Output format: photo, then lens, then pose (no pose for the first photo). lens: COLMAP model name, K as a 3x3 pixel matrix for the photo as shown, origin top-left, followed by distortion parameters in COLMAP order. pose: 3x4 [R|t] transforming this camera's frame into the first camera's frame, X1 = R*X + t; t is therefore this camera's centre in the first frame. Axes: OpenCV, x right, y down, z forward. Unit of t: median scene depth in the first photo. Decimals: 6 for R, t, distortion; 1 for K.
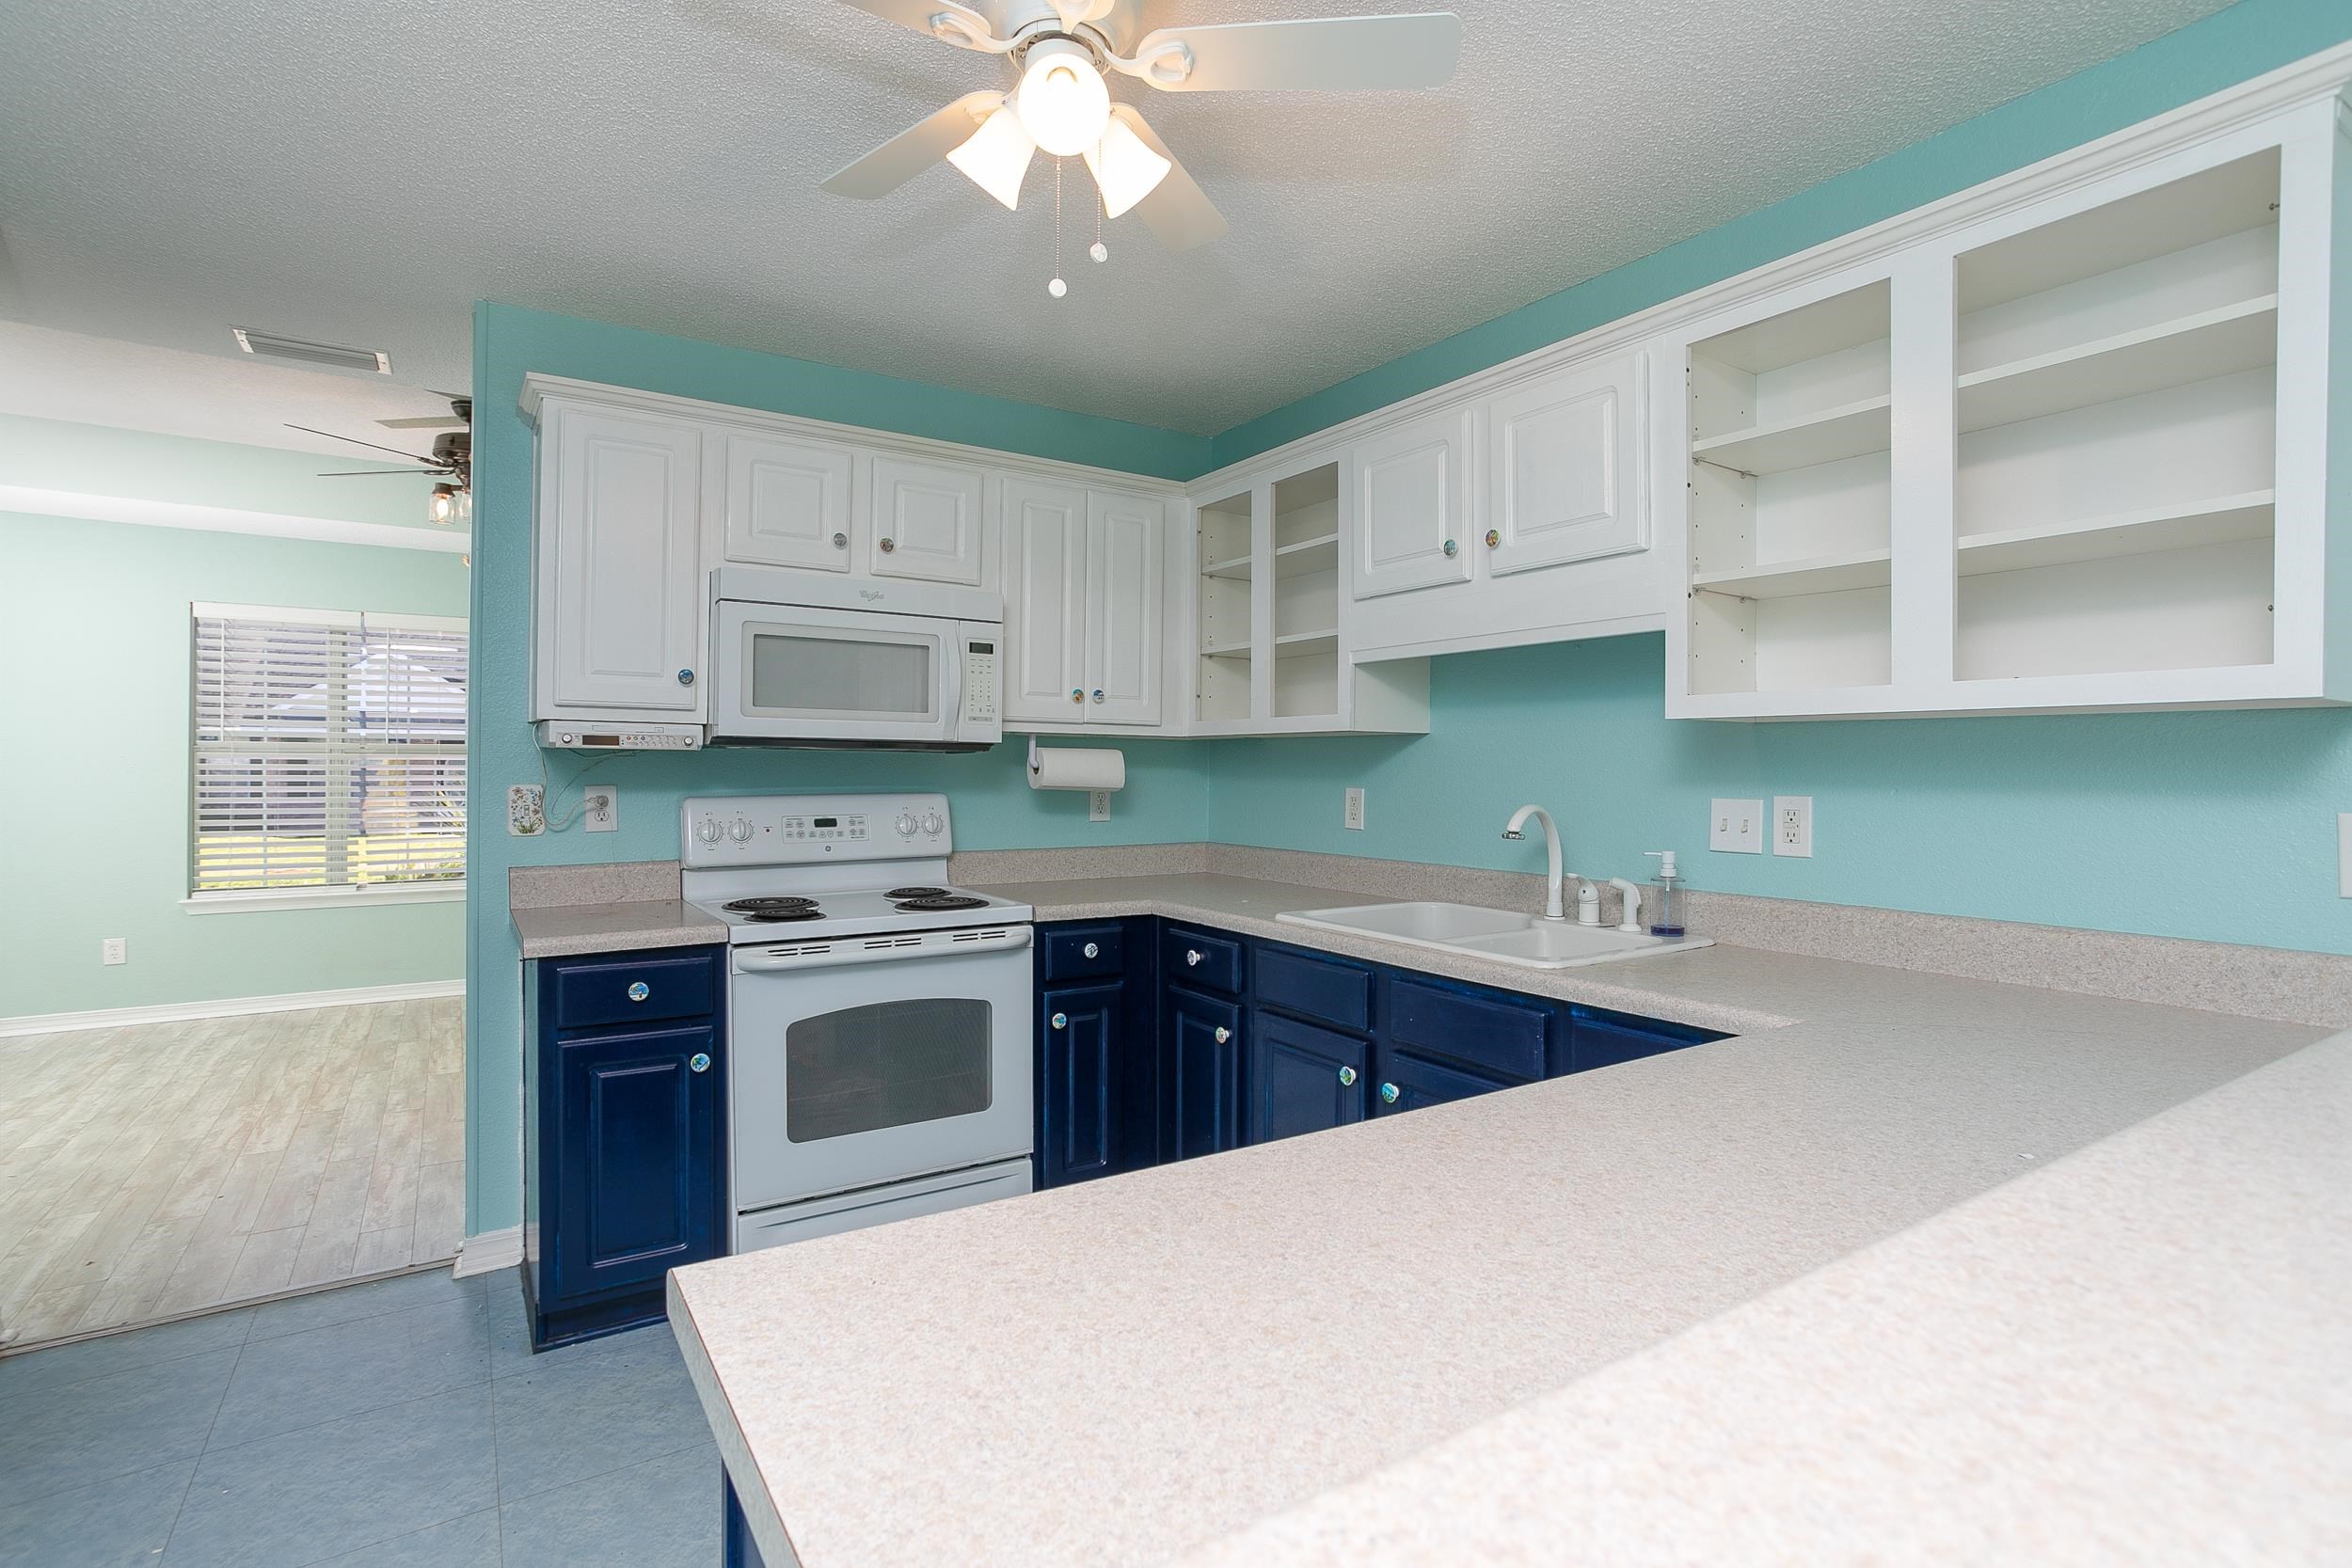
lens RADIAL K [[1139.7, 0, 1182.8], [0, 1139.7, 775.5], [0, 0, 1]] dist [-0.054586, 0.032679]
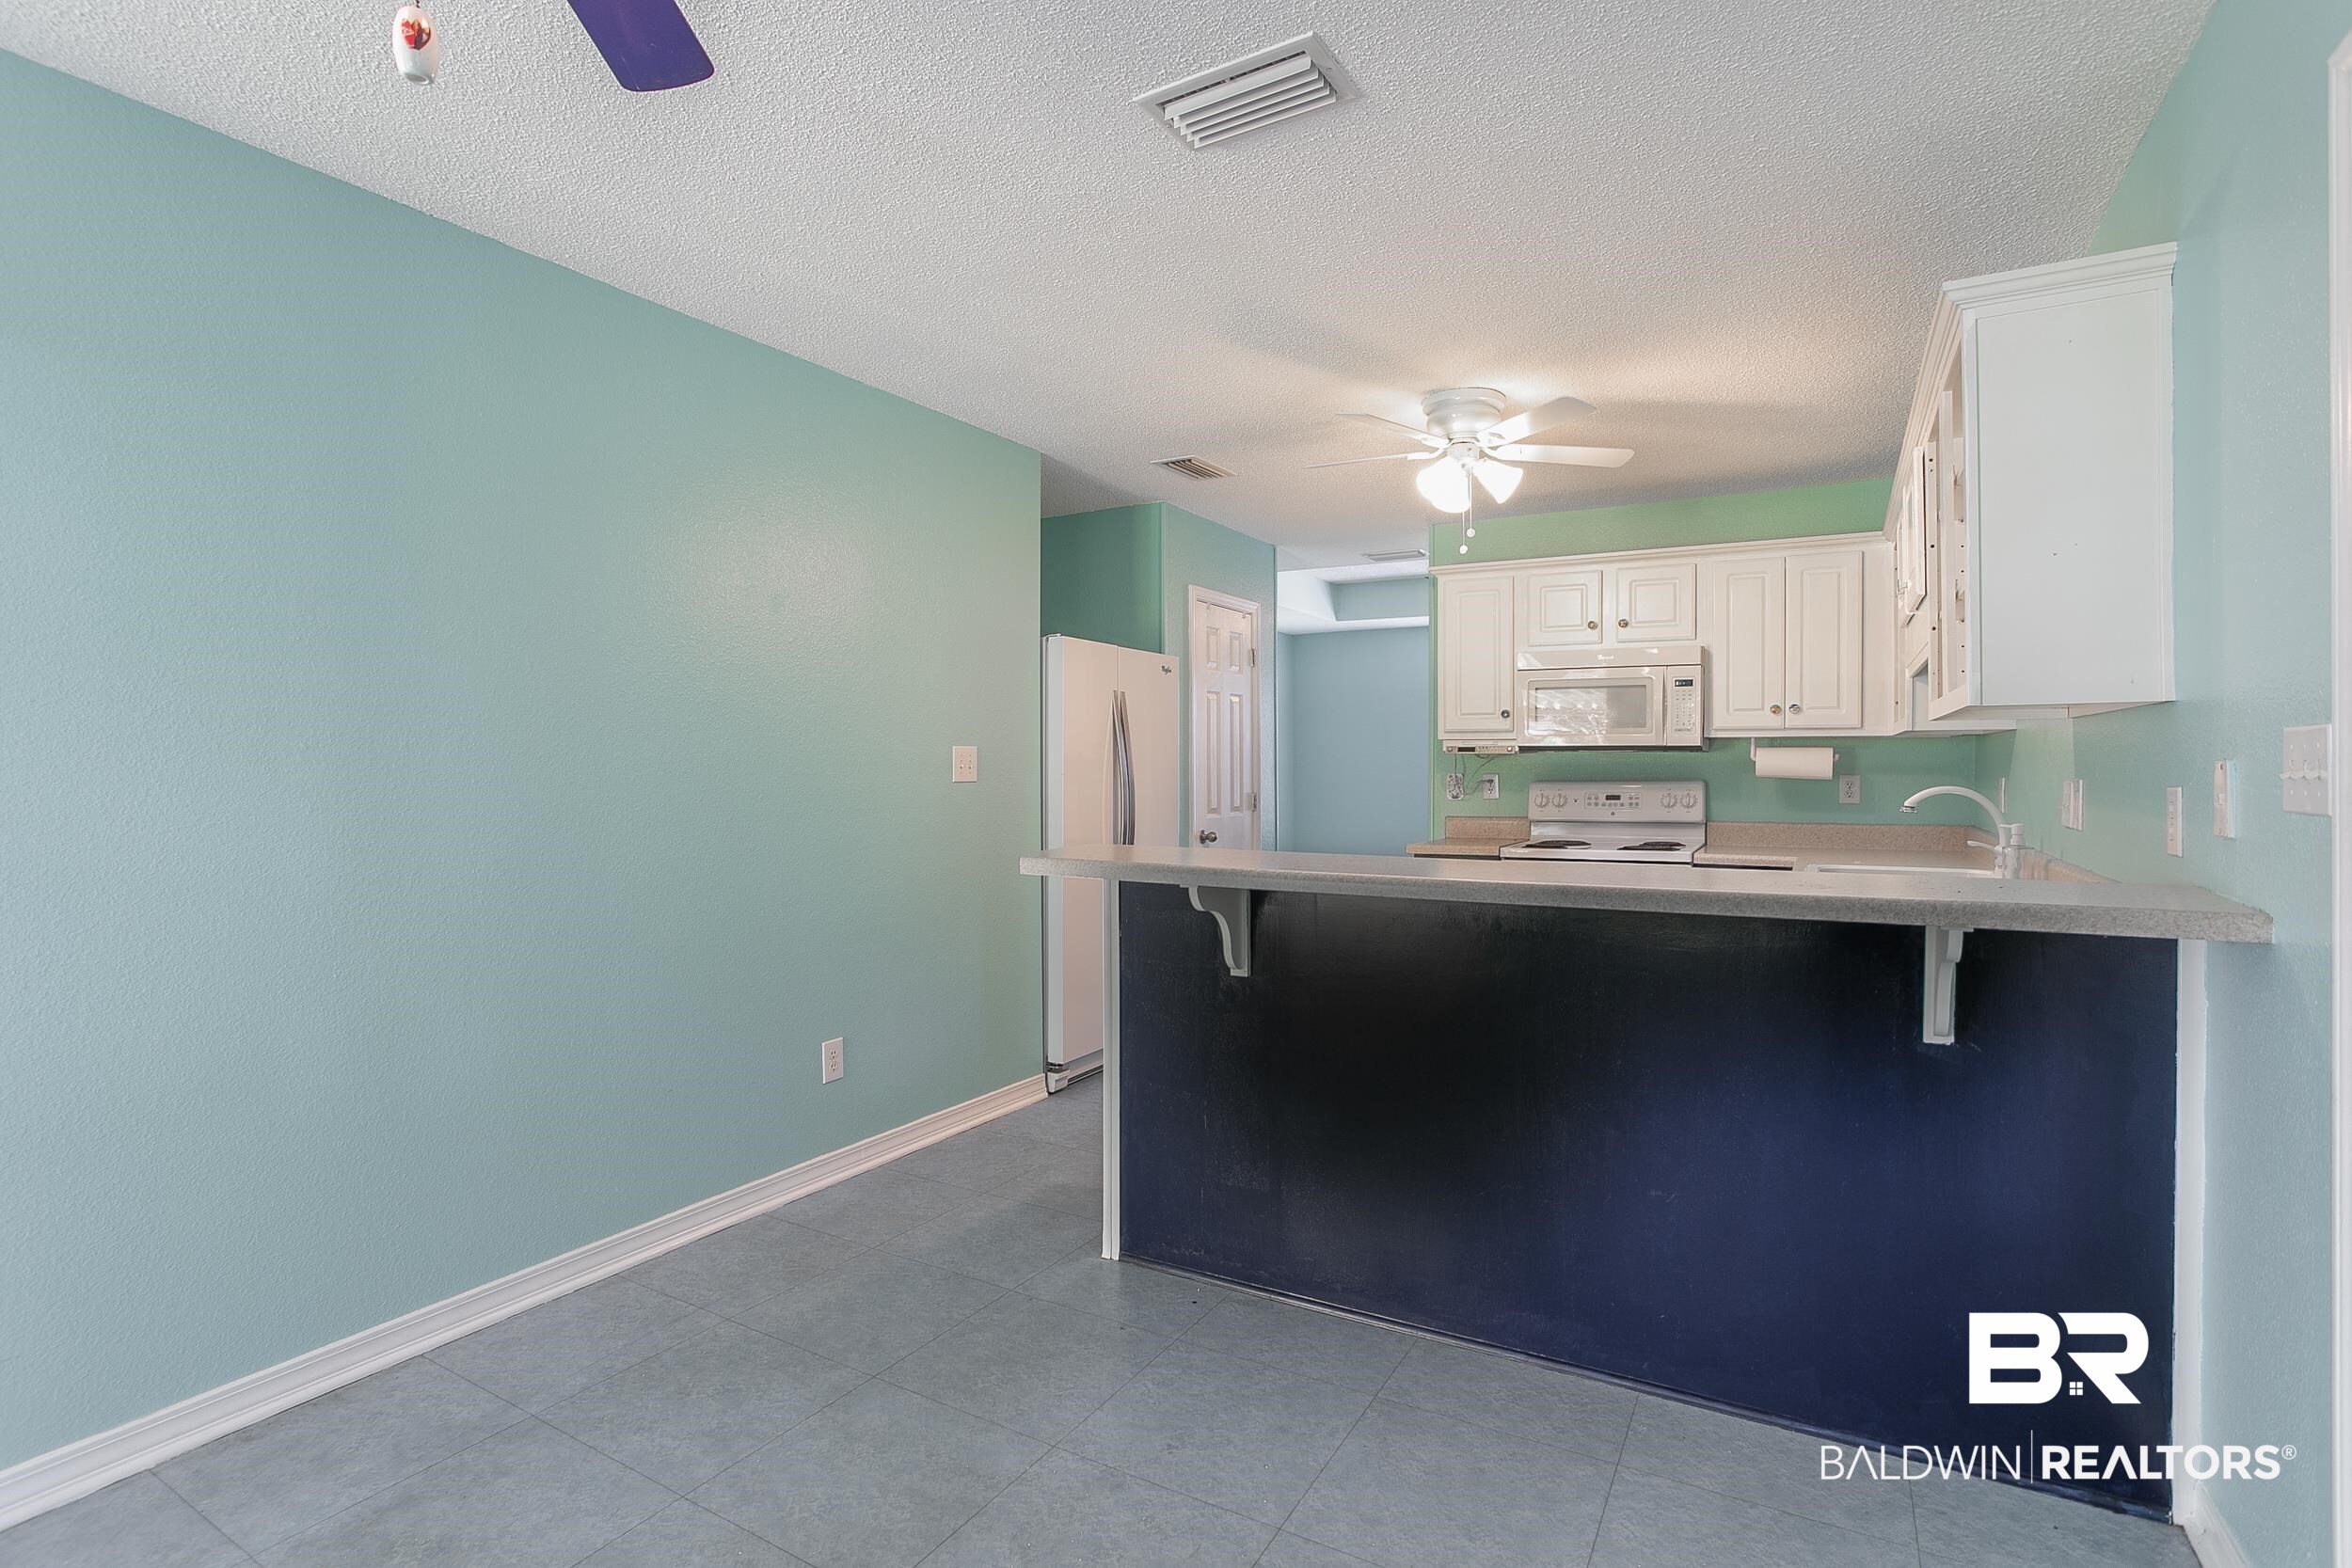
lens RADIAL K [[1156.0, 0, 1176.0], [0, 1156.0, 784.0], [0, 0, 1]] dist [-0.076520, 0.033810]
pose [[0.449521, 0.009675, -0.893217, 0.906730], [0.002026, 0.999928, 0.011851, 0.002529], [0.893267, -0.007137, 0.449469, -0.290018]]
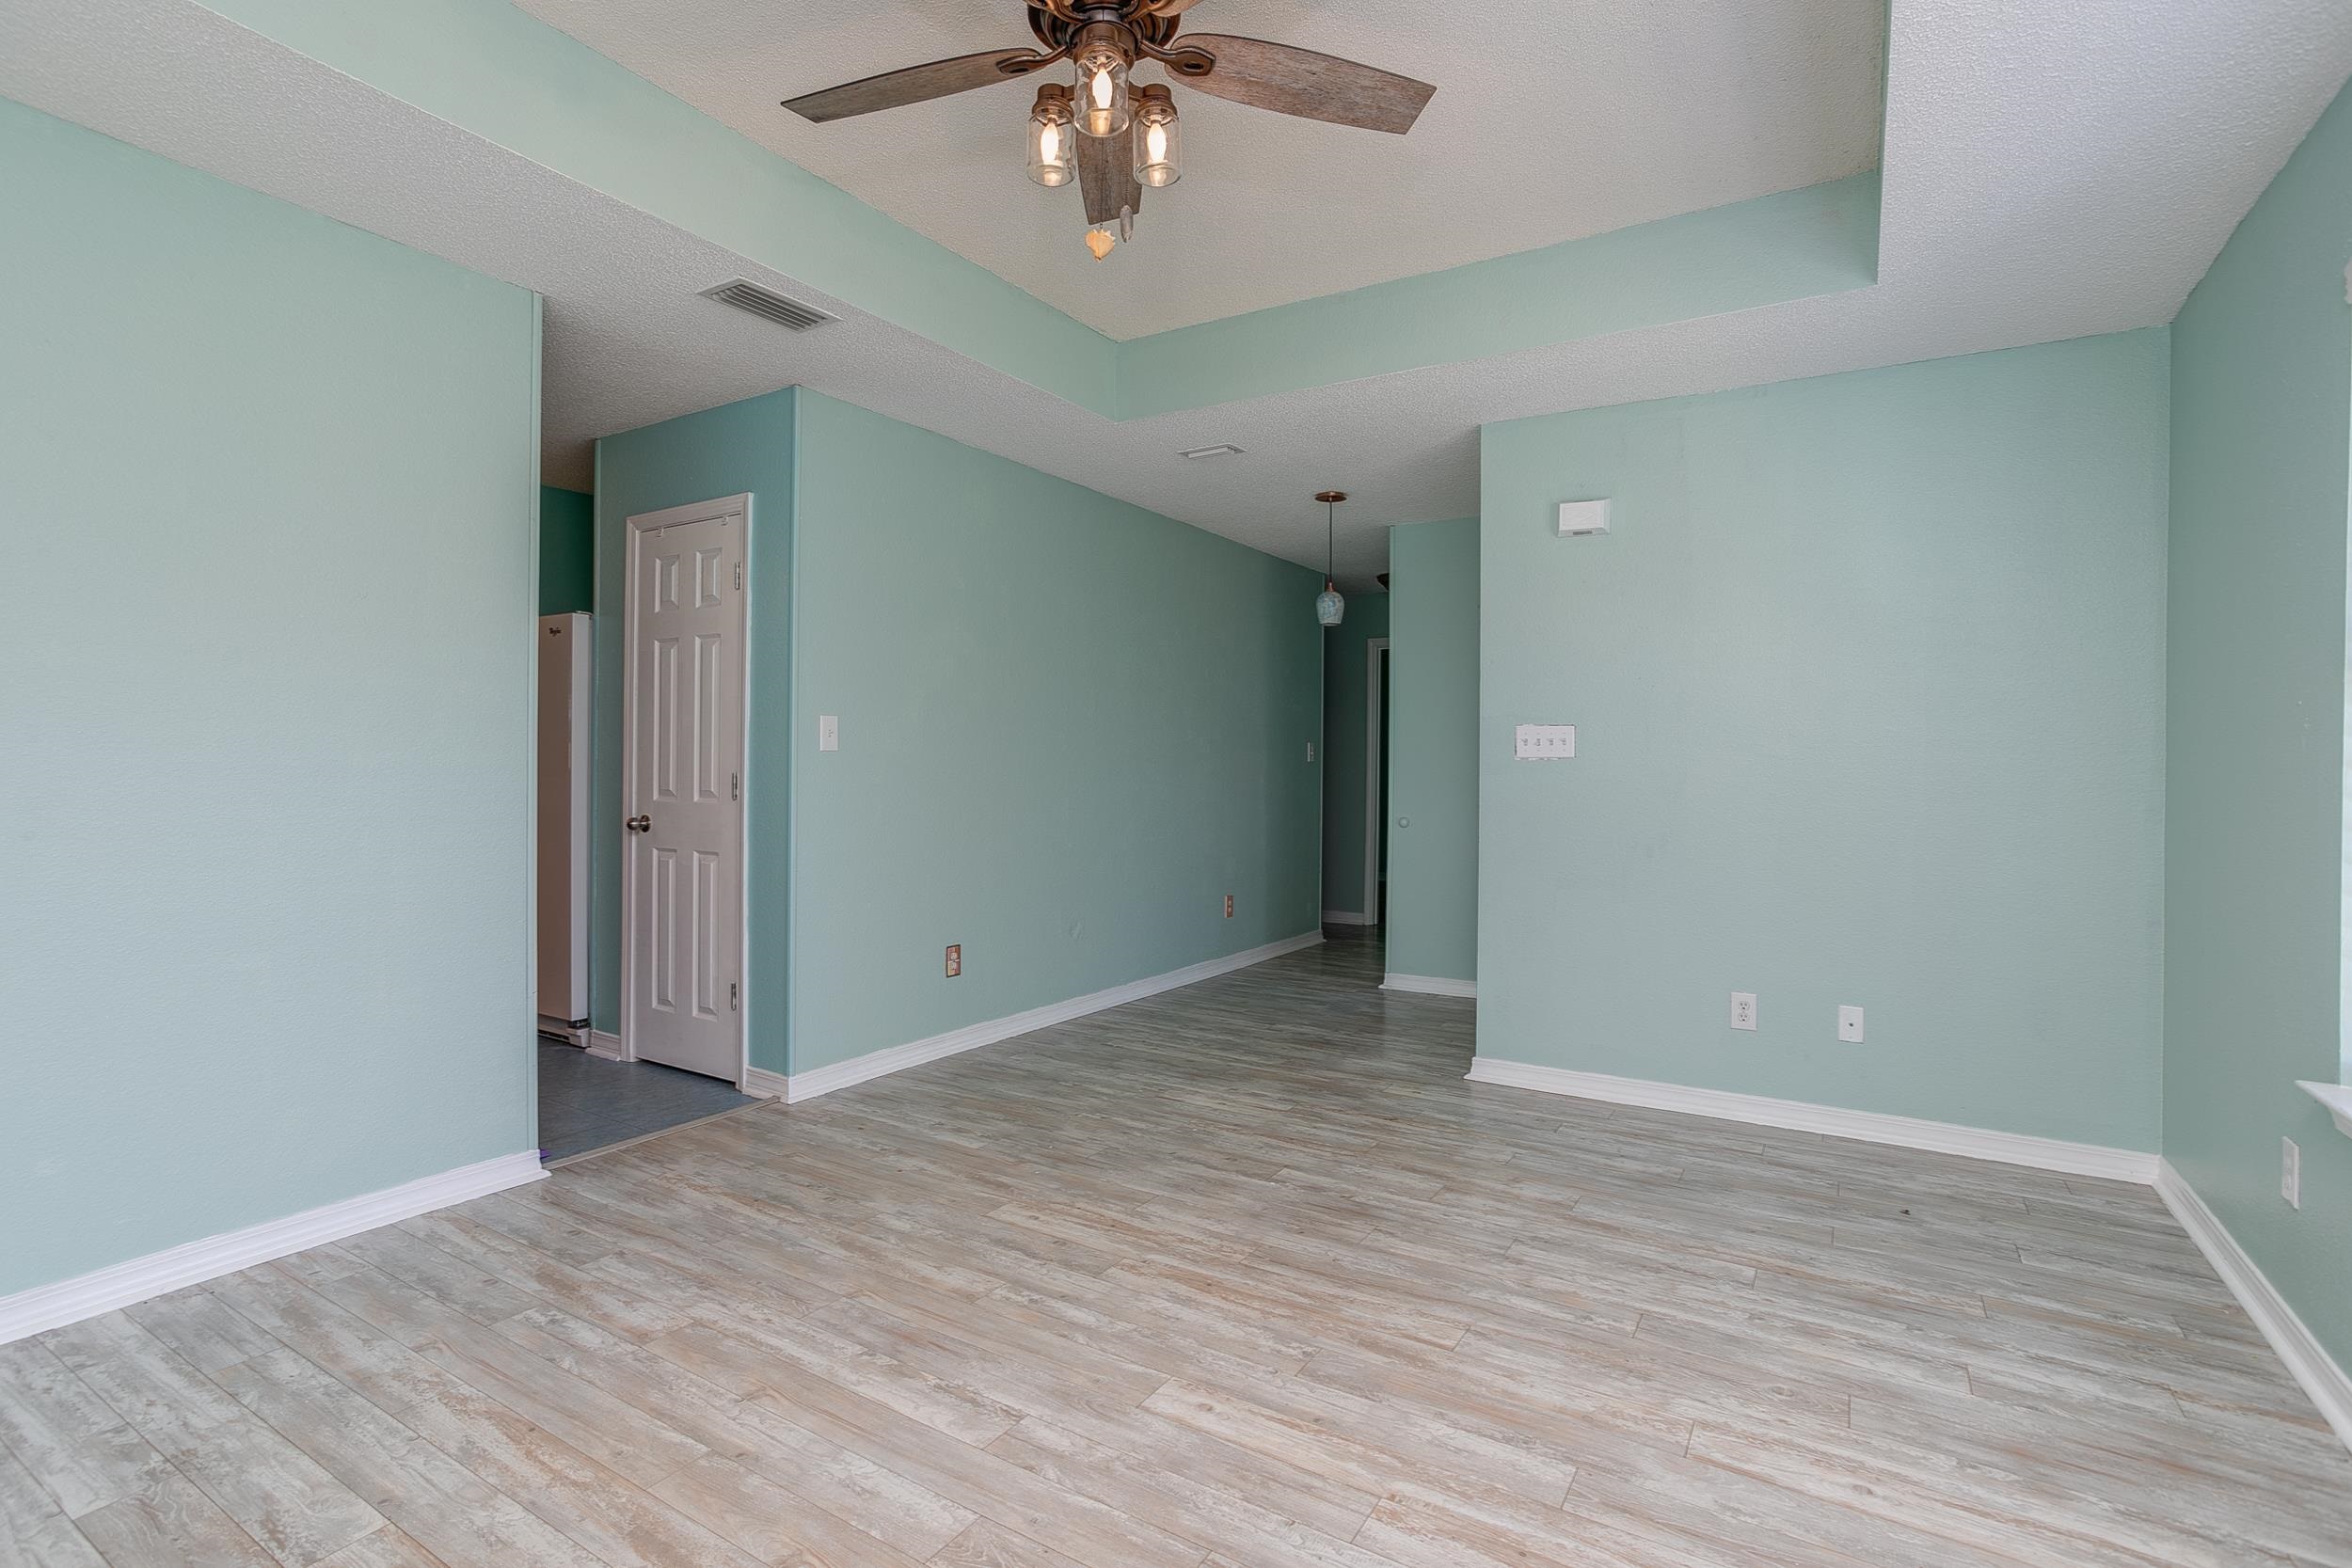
lens RADIAL K [[1145.7, 0, 1202.7], [0, 1145.7, 774.0], [0, 0, 1]] dist [-0.062684, 0.043554]
pose [[-0.905741, -0.019297, -0.423393, -0.718491], [-0.022142, 0.999753, 0.001800, 0.029832], [0.423253, 0.011005, -0.905945, 2.108603]]
